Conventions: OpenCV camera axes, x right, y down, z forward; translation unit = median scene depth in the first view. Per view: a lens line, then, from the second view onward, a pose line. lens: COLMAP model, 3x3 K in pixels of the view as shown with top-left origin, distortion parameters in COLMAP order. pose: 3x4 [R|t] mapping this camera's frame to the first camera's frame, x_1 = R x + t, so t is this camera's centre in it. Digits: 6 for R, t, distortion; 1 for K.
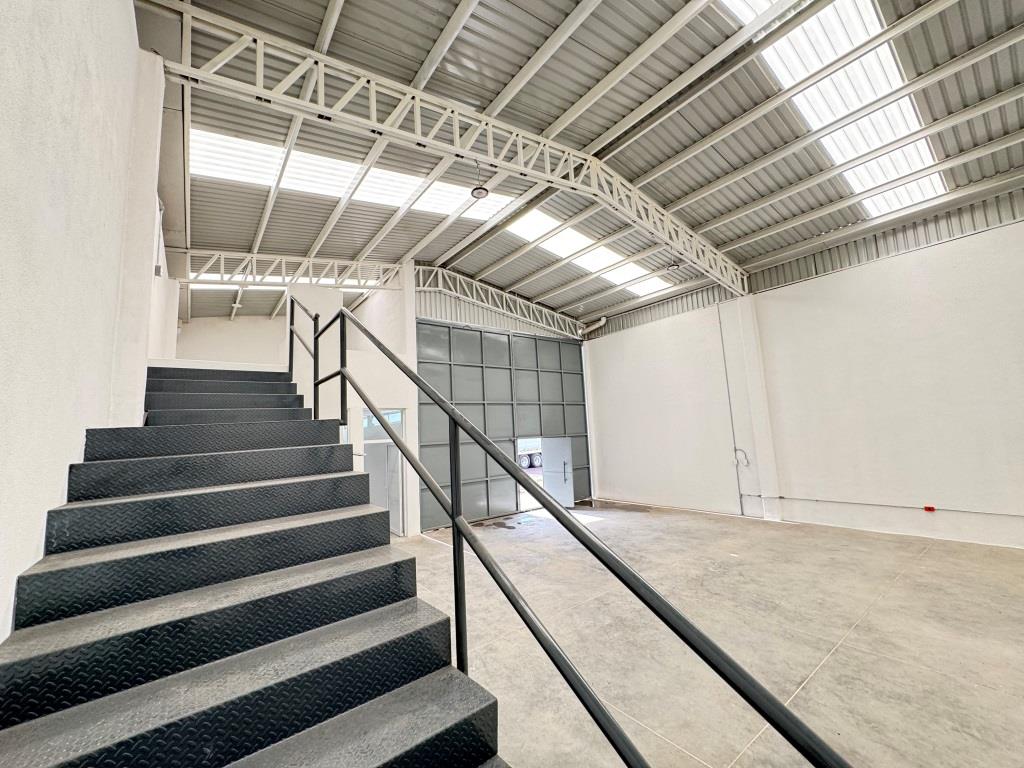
lens RADIAL K [[405.8, 0, 511.6], [0, 405.8, 383.9], [0, 0, 1]] dist [-0.002758, 0.000253]
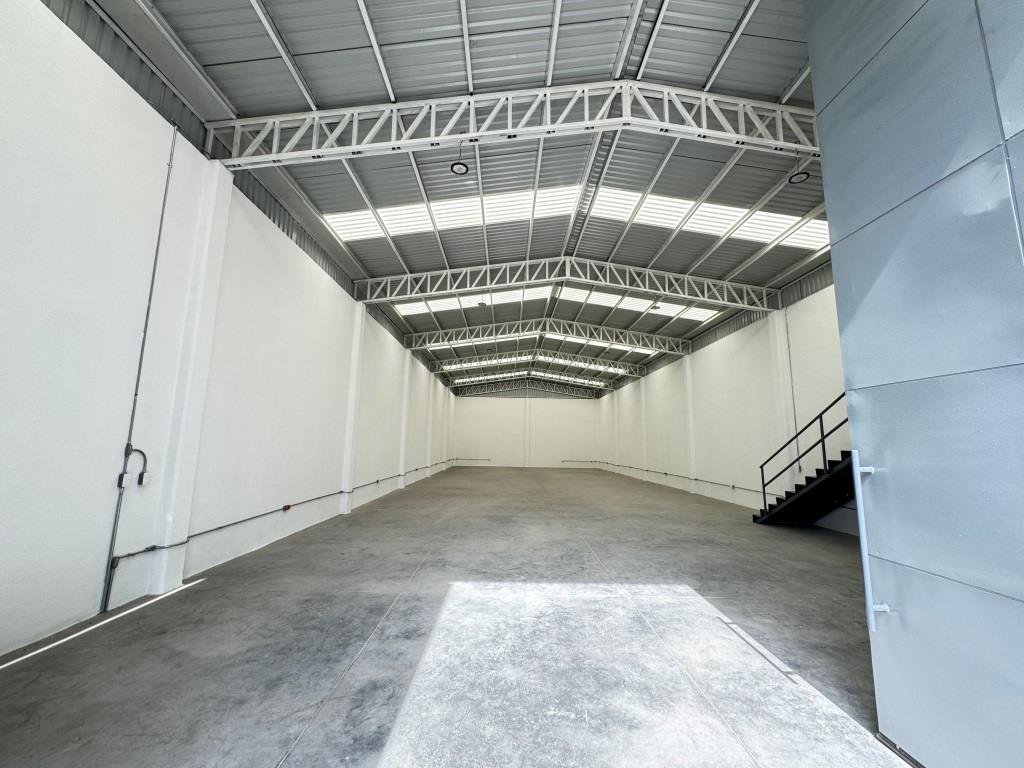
lens RADIAL K [[405.8, 0, 511.6], [0, 405.8, 383.4], [0, 0, 1]] dist [-0.002758, 0.000253]
pose [[-0.797399, 0.124000, 0.590575, -0.047677], [-0.050734, 0.961420, -0.270366, 0.472922], [-0.601316, -0.245552, -0.760344, 2.753879]]
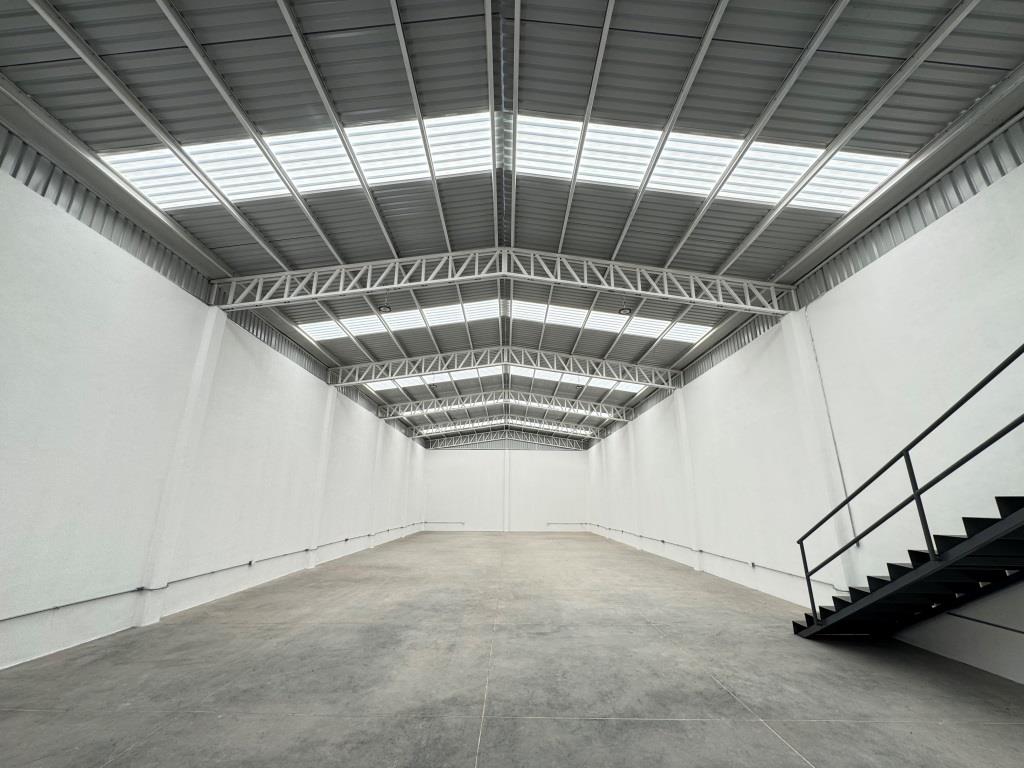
lens RADIAL K [[405.8, 0, 511.7], [0, 405.8, 383.1], [0, 0, 1]] dist [-0.002758, 0.000253]
pose [[-0.795213, 0.213851, 0.567366, 0.116853], [-0.039179, 0.915659, -0.400042, 0.334379], [-0.605063, -0.340347, -0.719765, 1.874509]]
